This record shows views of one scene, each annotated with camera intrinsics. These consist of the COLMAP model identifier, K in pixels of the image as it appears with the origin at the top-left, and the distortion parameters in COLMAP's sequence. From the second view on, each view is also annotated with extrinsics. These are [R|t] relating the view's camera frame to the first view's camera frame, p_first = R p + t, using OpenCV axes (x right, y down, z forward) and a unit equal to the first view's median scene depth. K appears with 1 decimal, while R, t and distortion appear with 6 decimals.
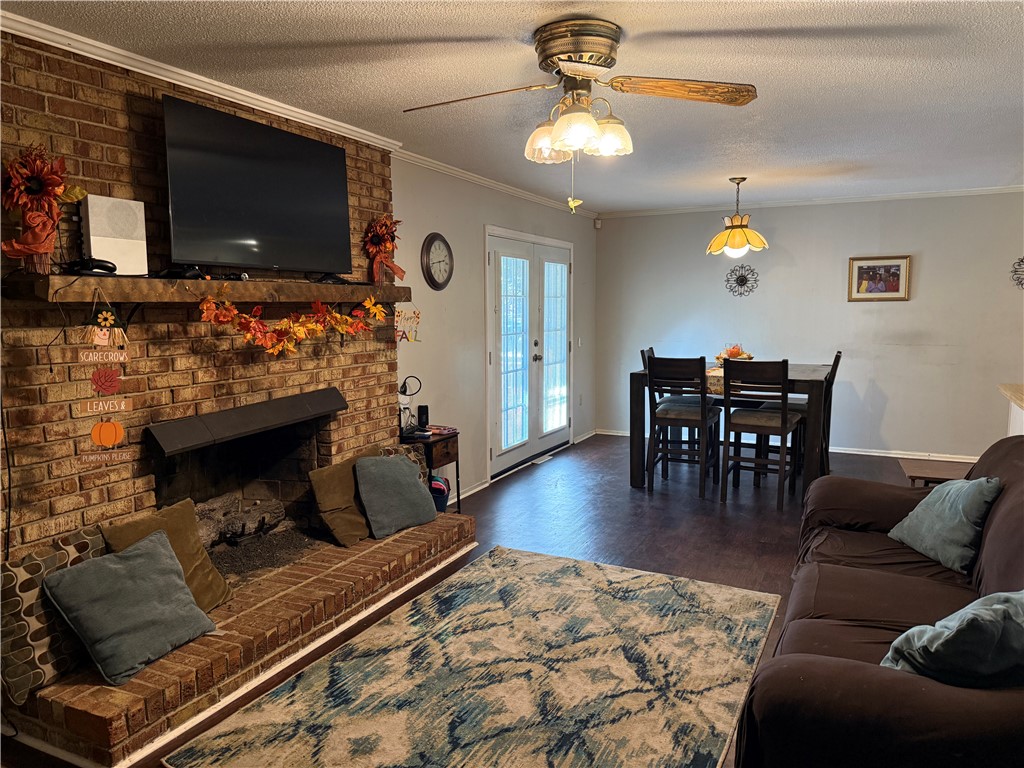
lens RADIAL K [[717.6, 0, 515.1], [0, 717.6, 388.0], [0, 0, 1]] dist [0.100304, -0.150472]
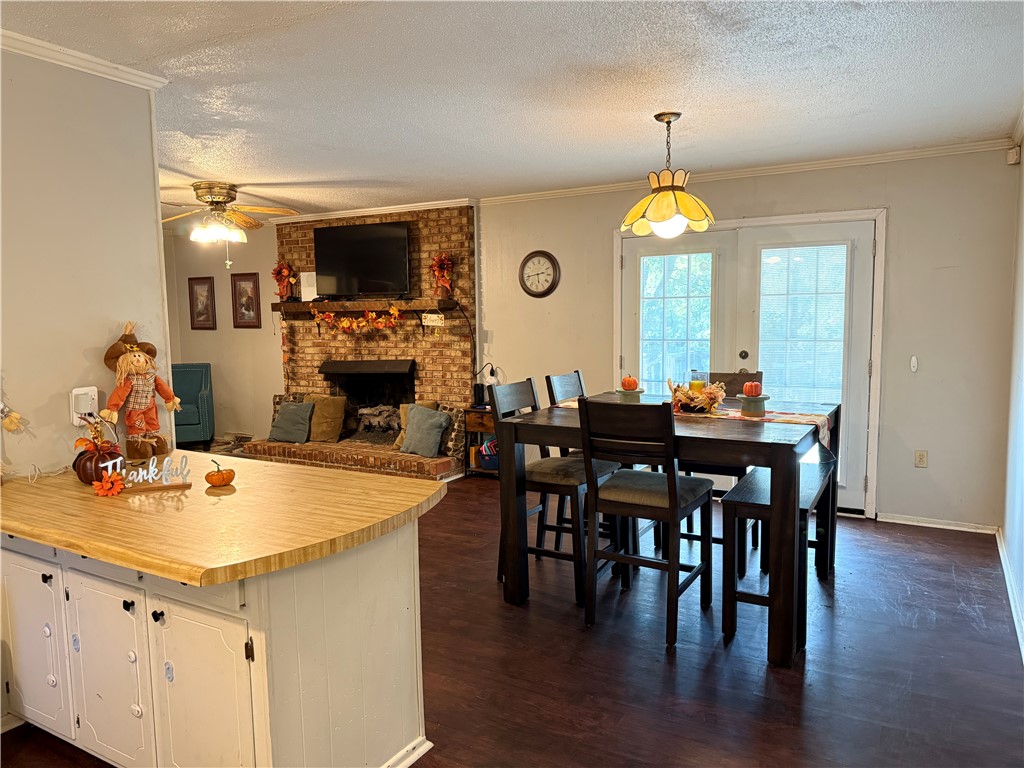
lens RADIAL K [[717.6, 0, 515.1], [0, 717.6, 388.0], [0, 0, 1]] dist [0.100304, -0.150472]
pose [[-0.078081, 0.115719, -0.990208, 1.741641], [-0.098436, 0.987492, 0.123164, -0.205965], [0.992076, 0.107088, -0.065713, 1.662472]]
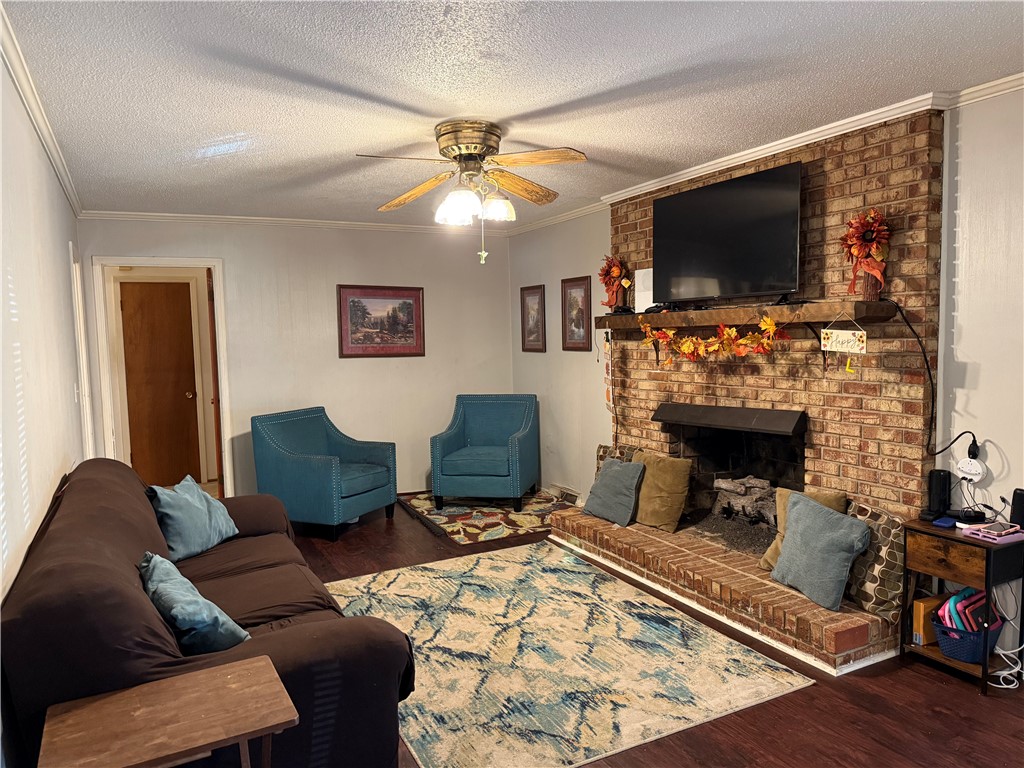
lens RADIAL K [[717.6, 0, 515.1], [0, 717.6, 388.0], [0, 0, 1]] dist [0.100304, -0.150472]
pose [[-0.599719, 0.085914, -0.795586, 0.895690], [-0.061058, 0.986408, 0.152546, -0.188840], [0.797878, 0.140062, -0.586322, 1.534226]]
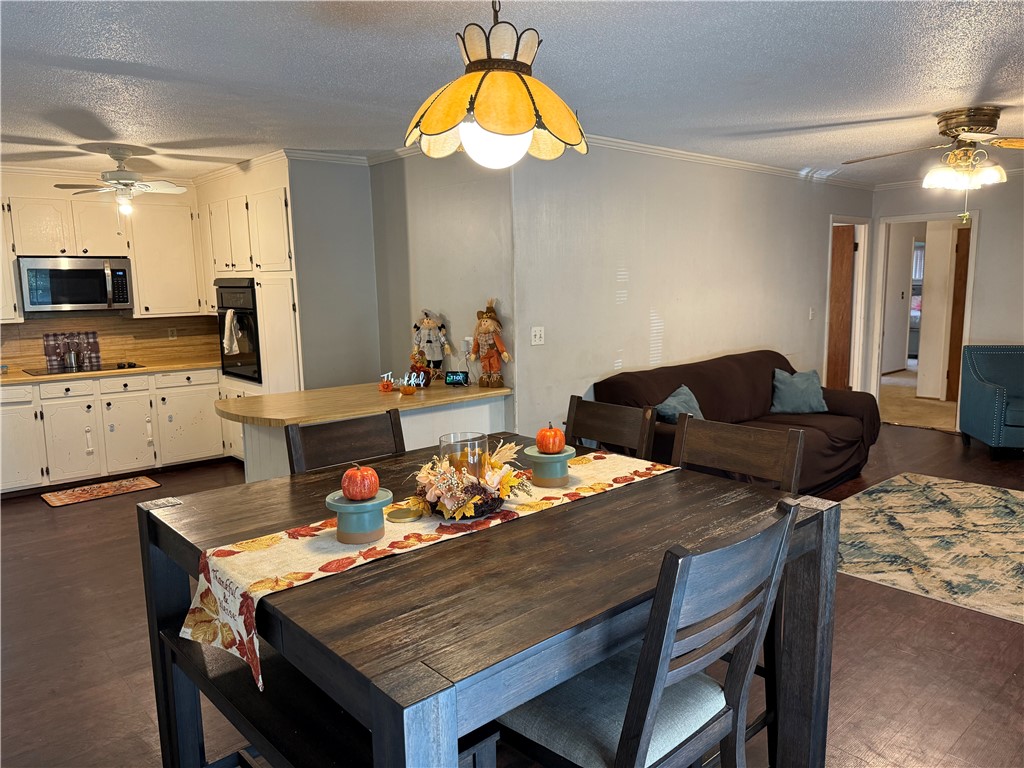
lens RADIAL K [[717.1, 0, 524.3], [0, 717.1, 387.2], [0, 0, 1]] dist [0.003281, 0.001806]
pose [[-0.925812, -0.033416, 0.376505, 0.300902], [0.063871, 0.967930, 0.242963, -0.282764], [-0.372550, 0.248986, -0.893987, 2.346225]]
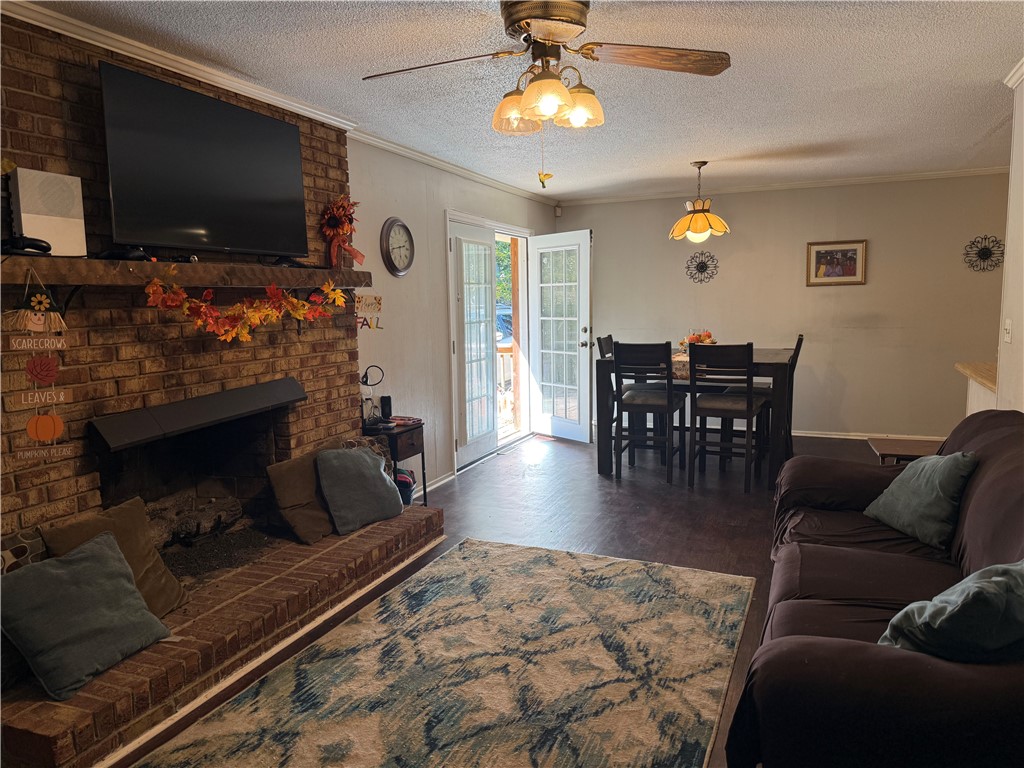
lens RADIAL K [[719.4, 0, 516.1], [0, 719.4, 385.2], [0, 0, 1]] dist [0.065718, -0.078541]
pose [[0.998066, -0.020077, 0.058833, -0.015138], [0.019843, 0.999793, 0.004557, 0.013416], [-0.058913, -0.003381, 0.998257, 0.037537]]
